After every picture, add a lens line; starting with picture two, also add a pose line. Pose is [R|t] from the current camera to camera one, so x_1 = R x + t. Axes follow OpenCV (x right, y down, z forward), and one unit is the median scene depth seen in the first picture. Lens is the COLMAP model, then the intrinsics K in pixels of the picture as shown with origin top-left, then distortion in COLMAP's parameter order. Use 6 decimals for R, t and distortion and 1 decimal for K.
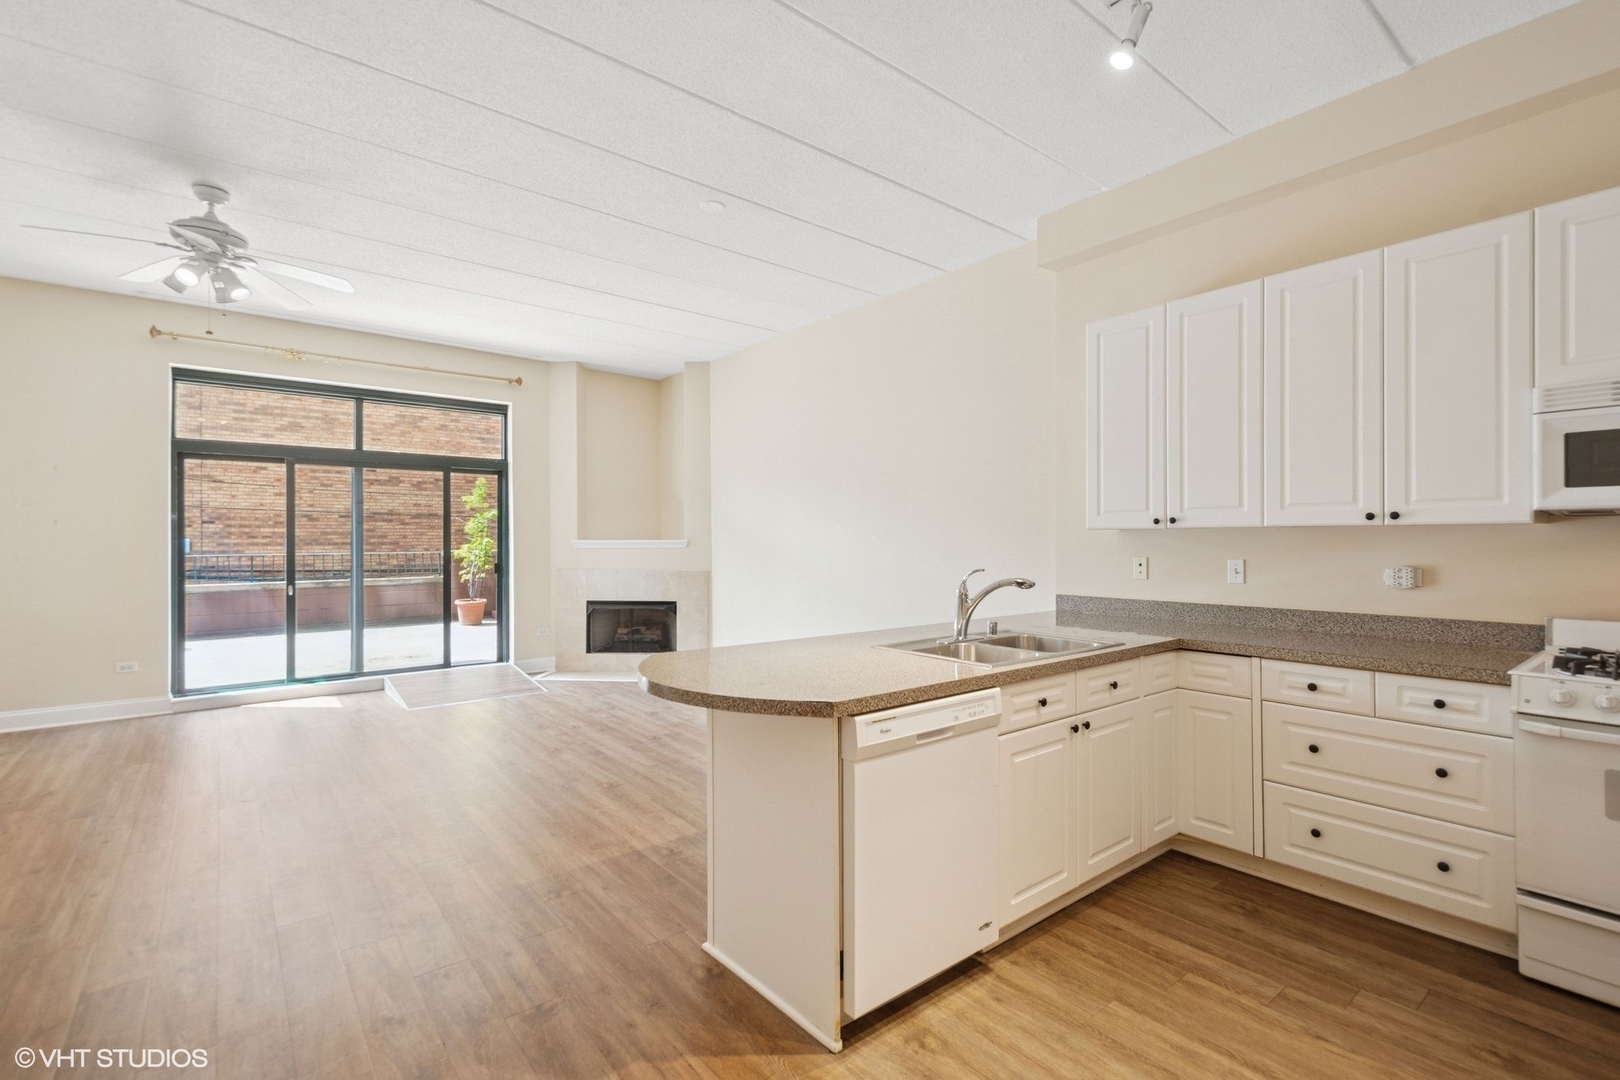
lens RADIAL K [[736.5, 0, 815.2], [0, 736.5, 535.4], [0, 0, 1]] dist [0.017925, -0.004240]
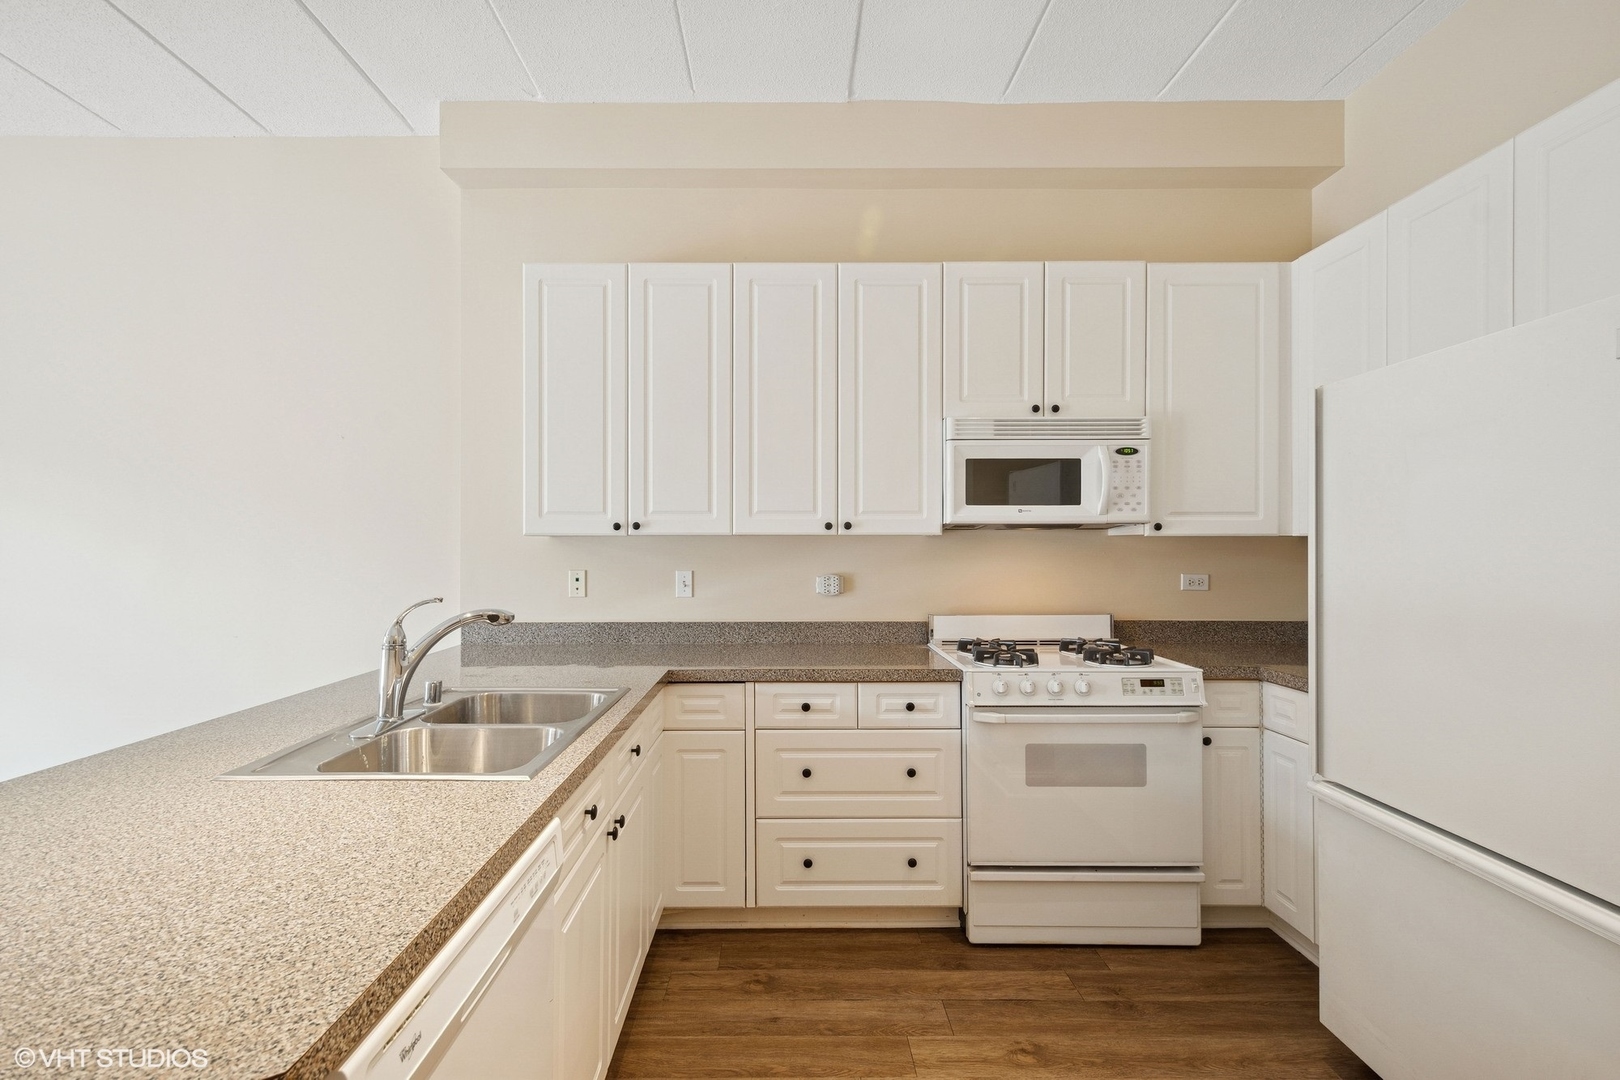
lens RADIAL K [[736.5, 0, 800.5], [0, 736.5, 544.2], [0, 0, 1]] dist [0.017925, -0.004240]
pose [[0.630963, 0.006105, 0.775789, -0.043725], [-0.005570, 0.999979, -0.003340, 0.002099], [-0.775793, -0.002214, 0.630983, 0.336553]]
